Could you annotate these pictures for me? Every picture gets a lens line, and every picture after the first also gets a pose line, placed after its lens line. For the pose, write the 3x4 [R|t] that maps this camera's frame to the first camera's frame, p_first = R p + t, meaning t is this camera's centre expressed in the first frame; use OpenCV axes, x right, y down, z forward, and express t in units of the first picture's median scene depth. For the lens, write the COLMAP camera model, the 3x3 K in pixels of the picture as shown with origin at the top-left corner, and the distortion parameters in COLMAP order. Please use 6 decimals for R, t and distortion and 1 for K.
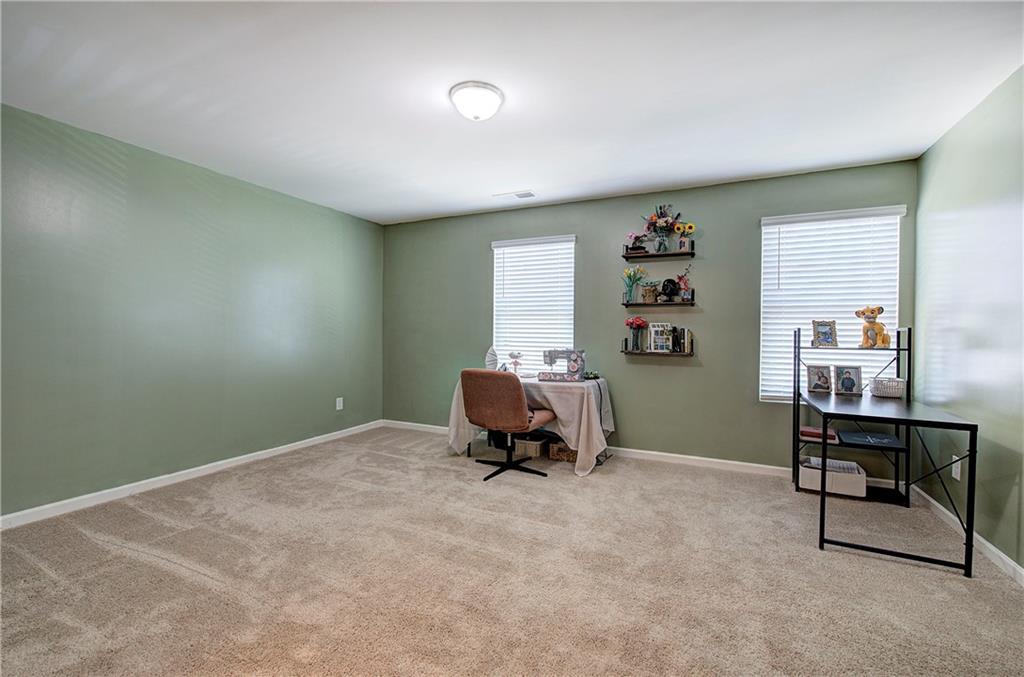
lens RADIAL K [[433.2, 0, 516.5], [0, 433.2, 337.5], [0, 0, 1]] dist [-0.002950, 0.000744]
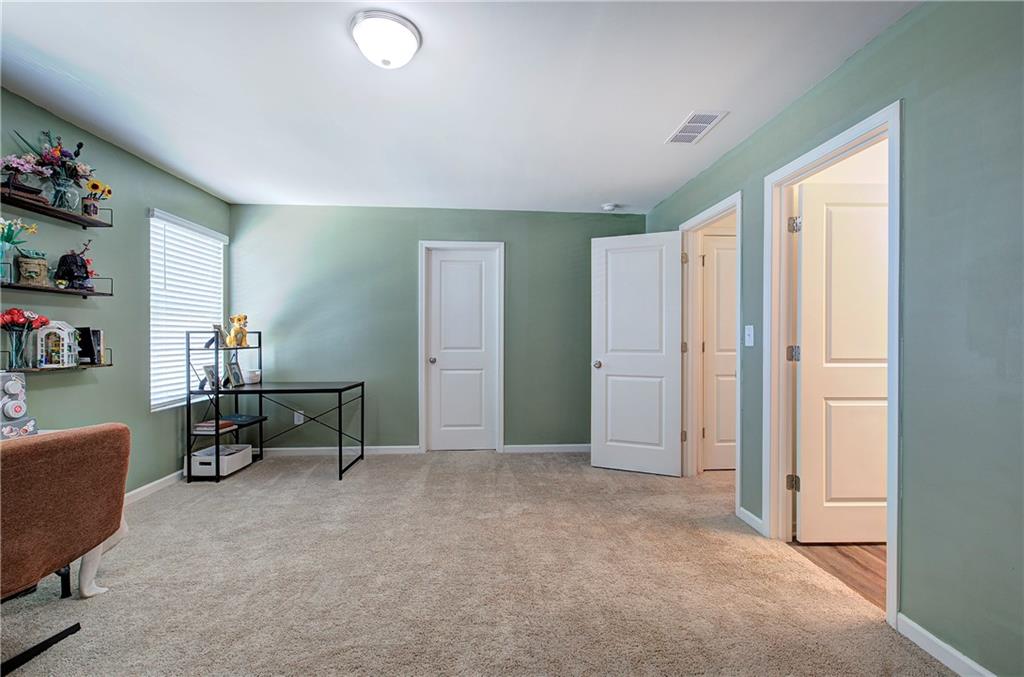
lens RADIAL K [[433.2, 0, 516.5], [0, 433.2, 337.5], [0, 0, 1]] dist [-0.002950, 0.000744]
pose [[-0.488768, -0.013460, 0.872310, -0.619043], [0.002042, 0.999861, 0.016572, -0.020785], [-0.872411, 0.009881, -0.488673, 0.823034]]
